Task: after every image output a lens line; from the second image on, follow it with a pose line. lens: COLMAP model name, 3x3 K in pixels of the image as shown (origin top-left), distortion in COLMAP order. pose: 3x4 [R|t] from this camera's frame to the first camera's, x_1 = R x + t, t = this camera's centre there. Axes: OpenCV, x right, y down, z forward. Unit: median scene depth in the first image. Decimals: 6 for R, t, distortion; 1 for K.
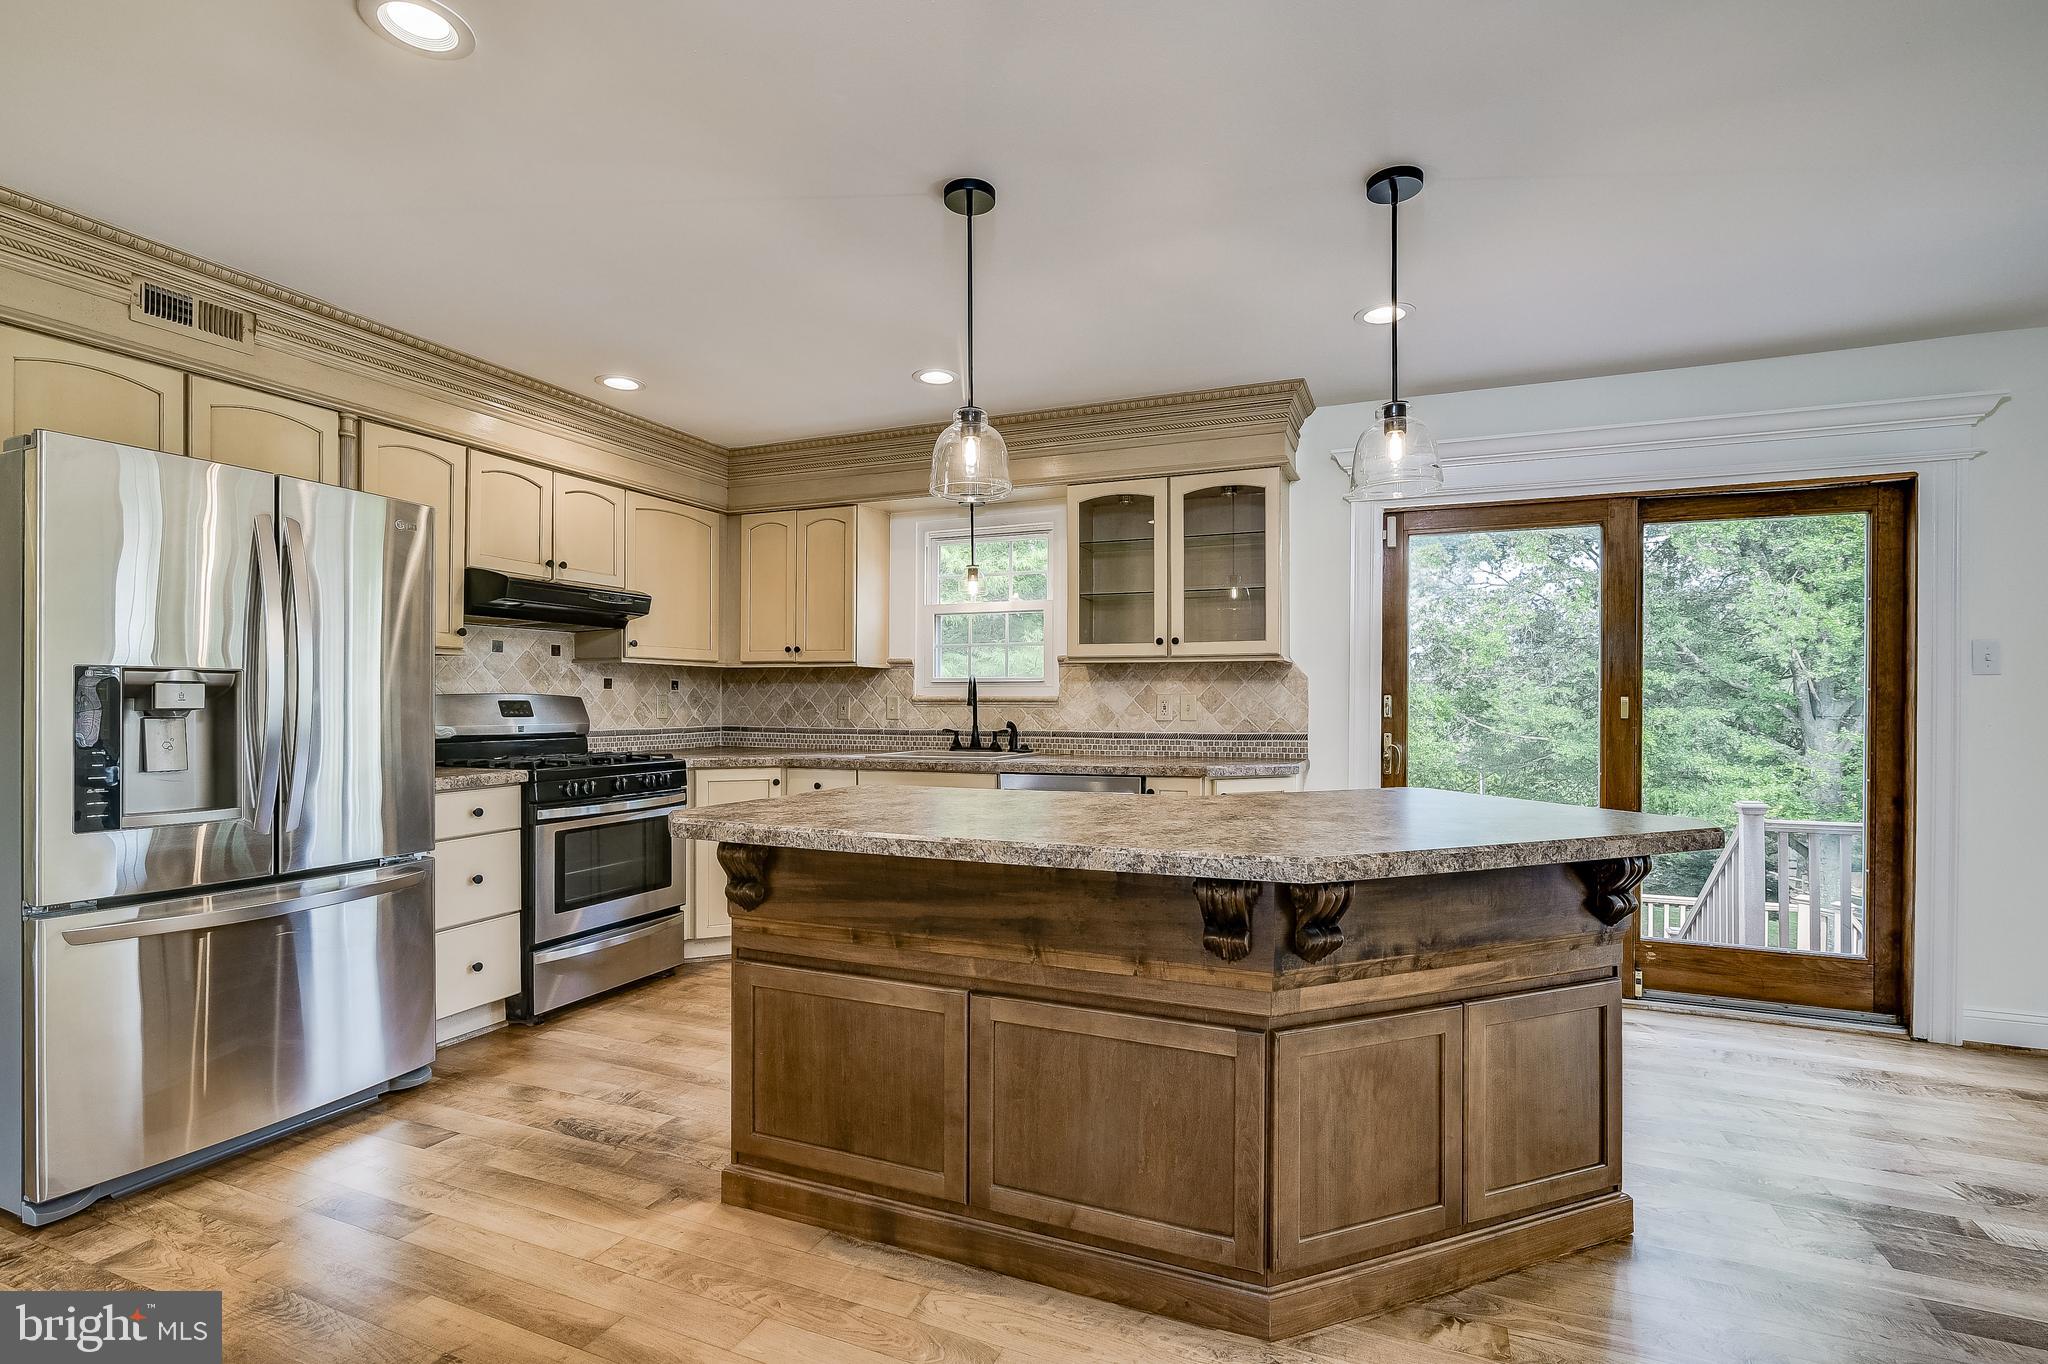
lens RADIAL K [[946.6, 0, 1023.1], [0, 946.6, 699.0], [0, 0, 1]] dist [-0.013021, -0.000112]
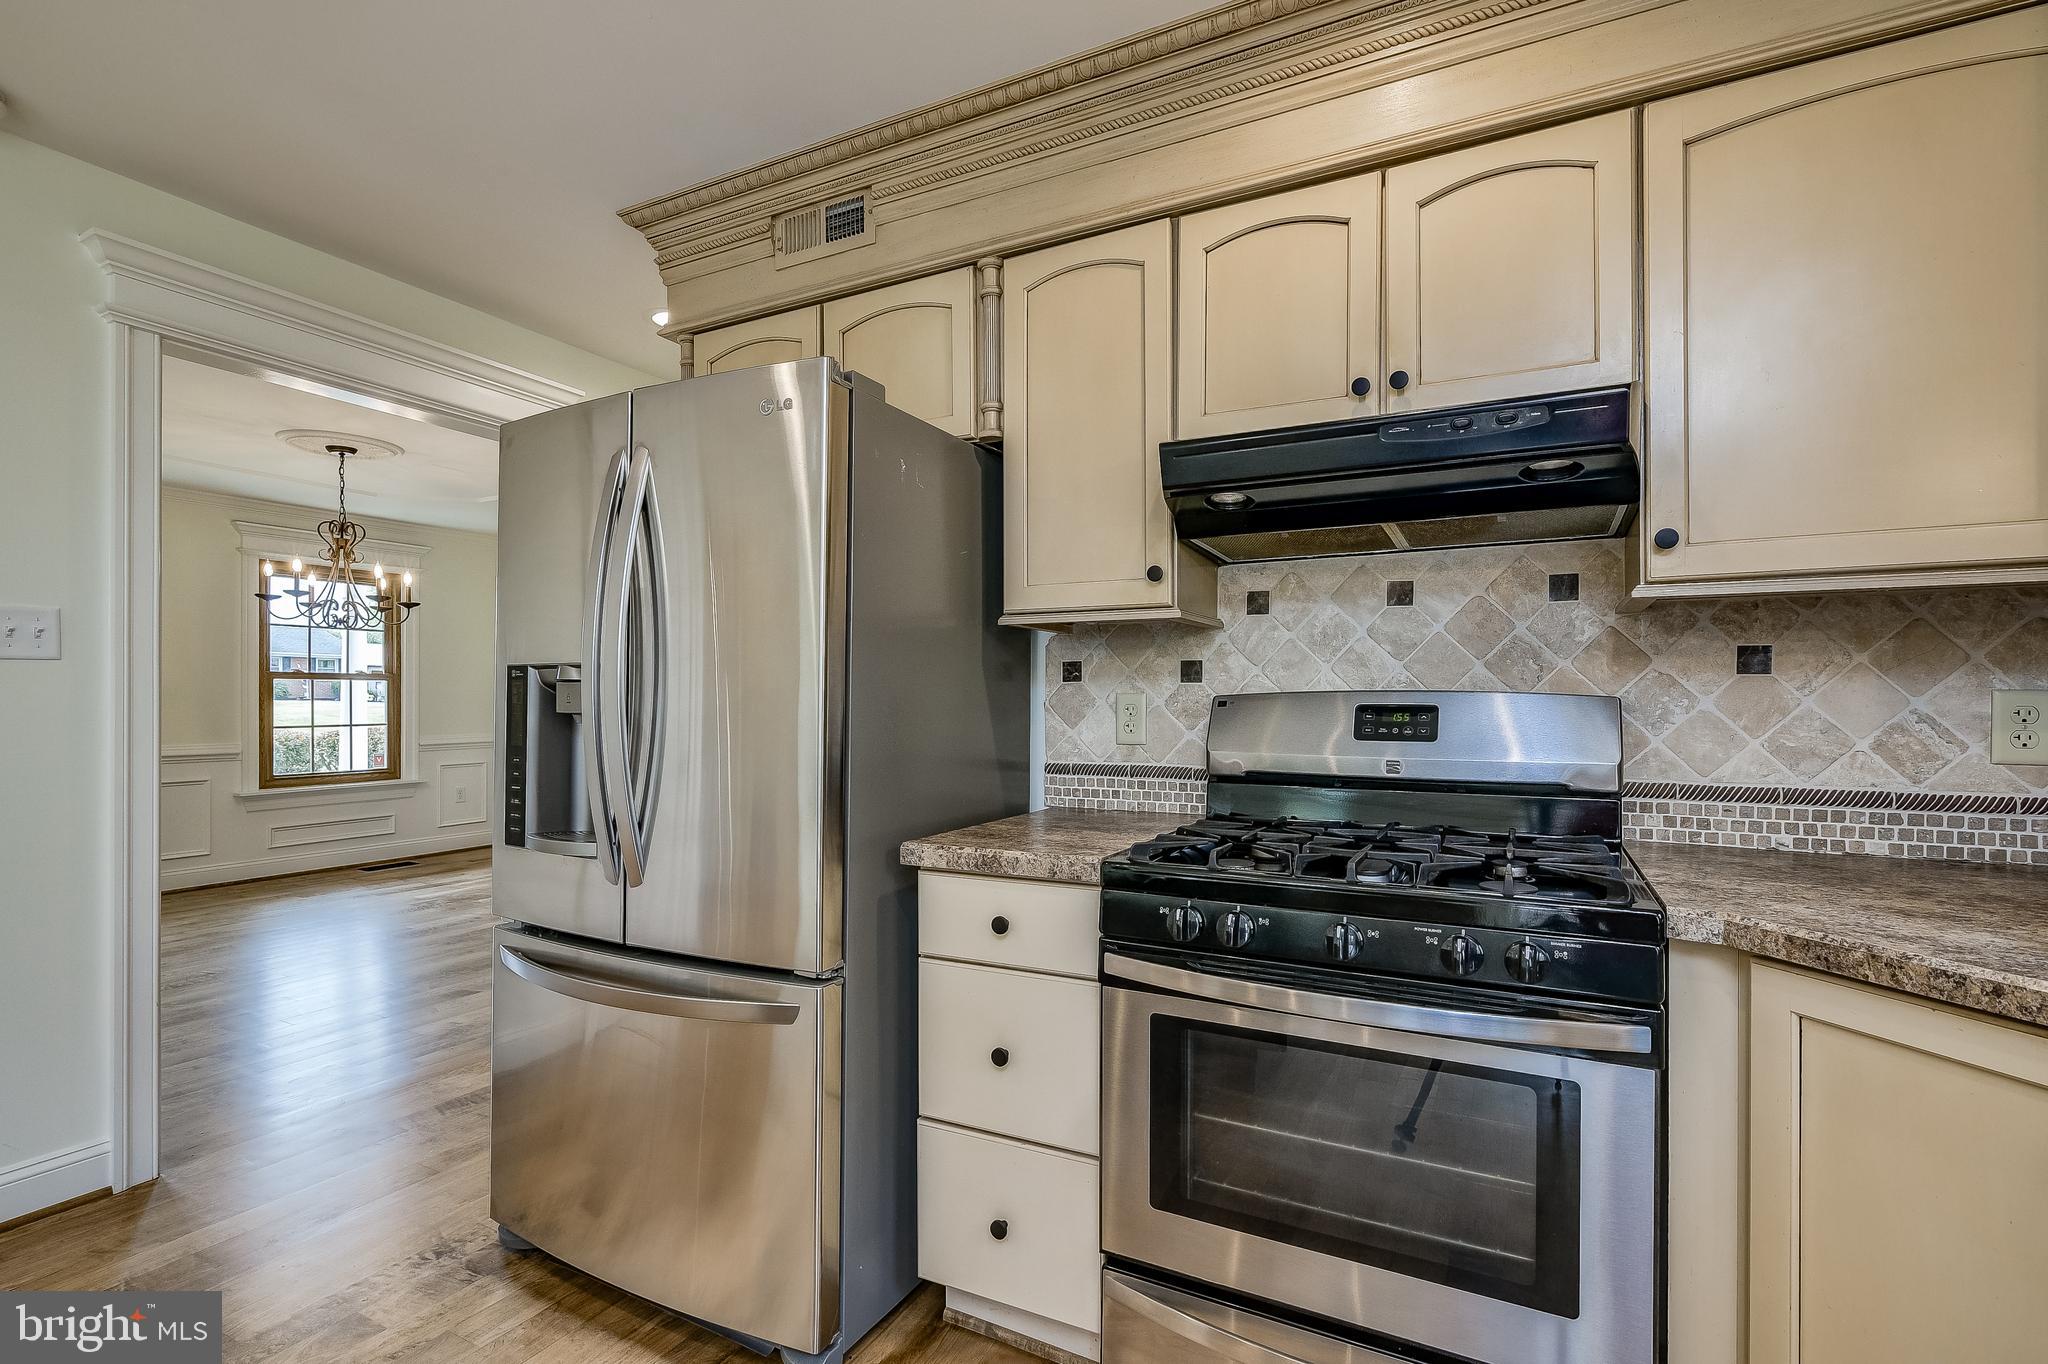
lens RADIAL K [[946.6, 0, 1023.1], [0, 946.6, 699.0], [0, 0, 1]] dist [-0.013021, -0.000112]
pose [[-0.080185, -0.007400, -0.996753, -0.066650], [-0.001398, 0.999972, -0.007312, 0.002560], [0.996779, 0.000807, -0.080193, 0.960663]]
